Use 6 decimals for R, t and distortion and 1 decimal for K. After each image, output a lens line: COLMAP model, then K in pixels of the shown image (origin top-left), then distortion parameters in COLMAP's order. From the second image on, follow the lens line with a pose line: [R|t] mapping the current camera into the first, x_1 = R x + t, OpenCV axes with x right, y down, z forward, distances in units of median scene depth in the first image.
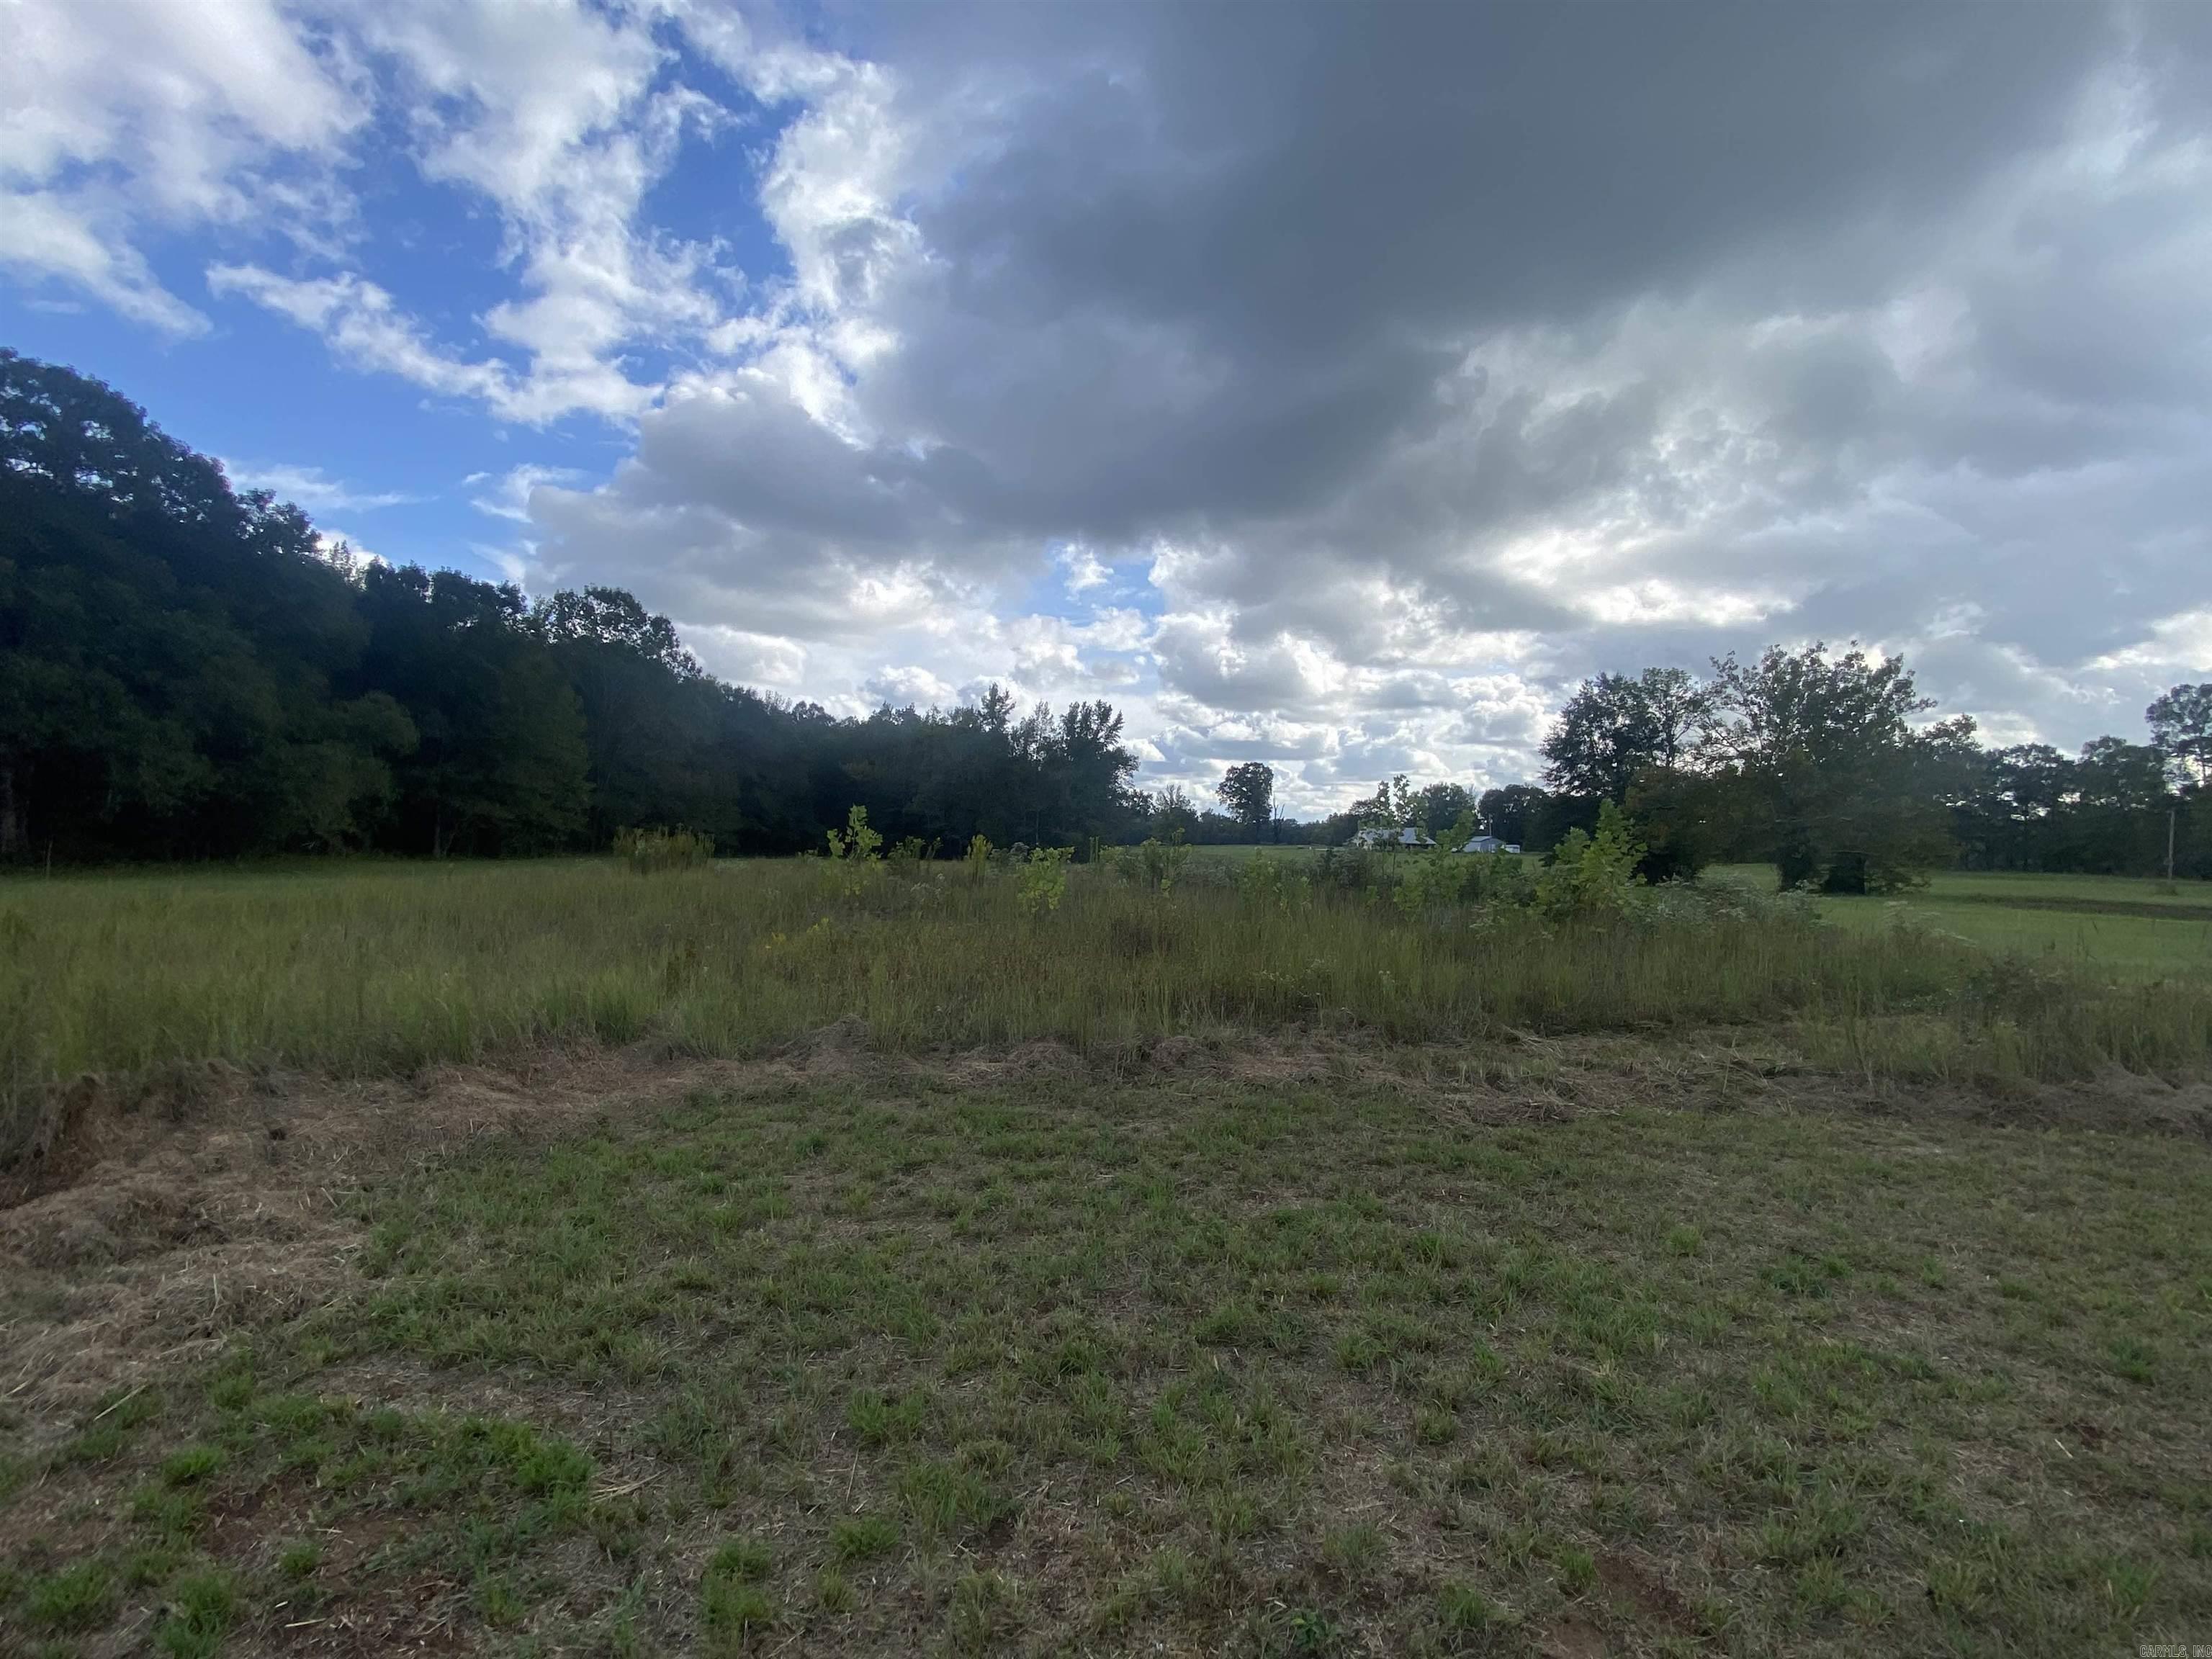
lens RADIAL K [[963.3, 0, 1087.3], [0, 963.3, 855.5], [0, 0, 1]] dist [-0.021140, -0.006056]
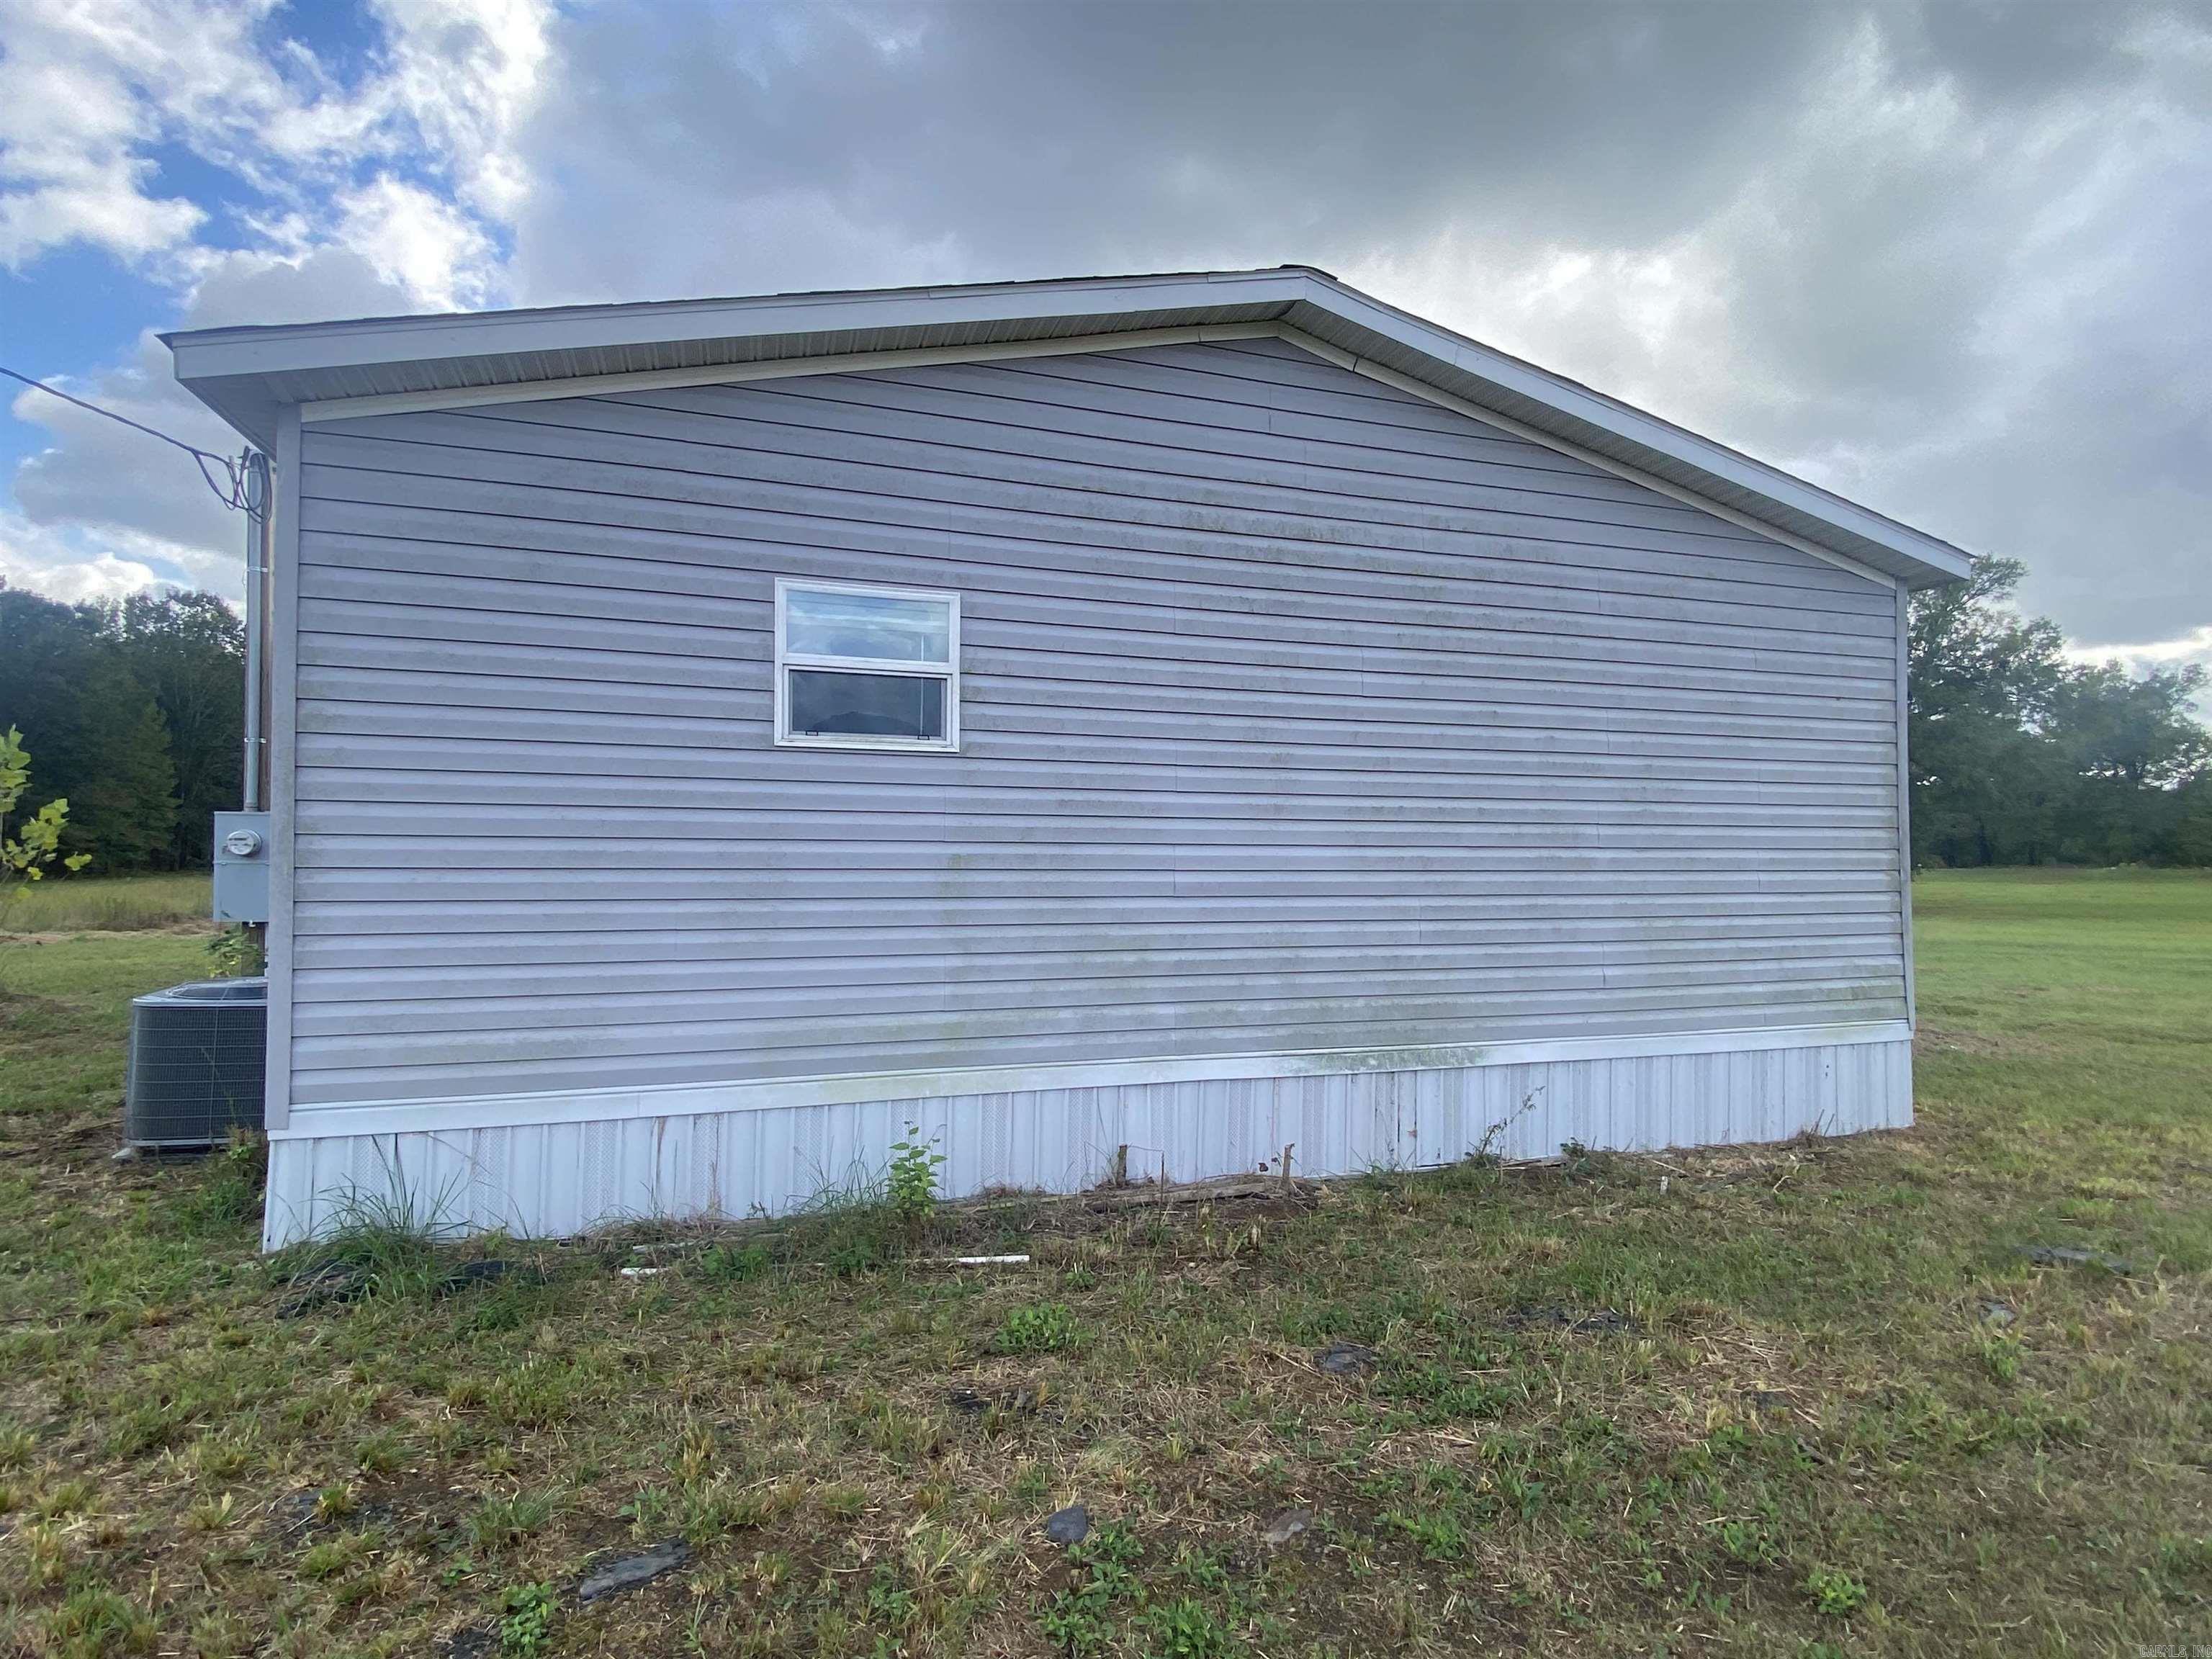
lens RADIAL K [[1166.2, 0, 1089.1], [0, 1166.2, 825.8], [0, 0, 1]] dist [0.014118, -0.006502]
pose [[0.976501, -0.022671, 0.214316, 0.117003], [0.027480, 0.999432, -0.019483, 0.000074], [-0.213753, 0.024915, 0.976570, -0.329107]]
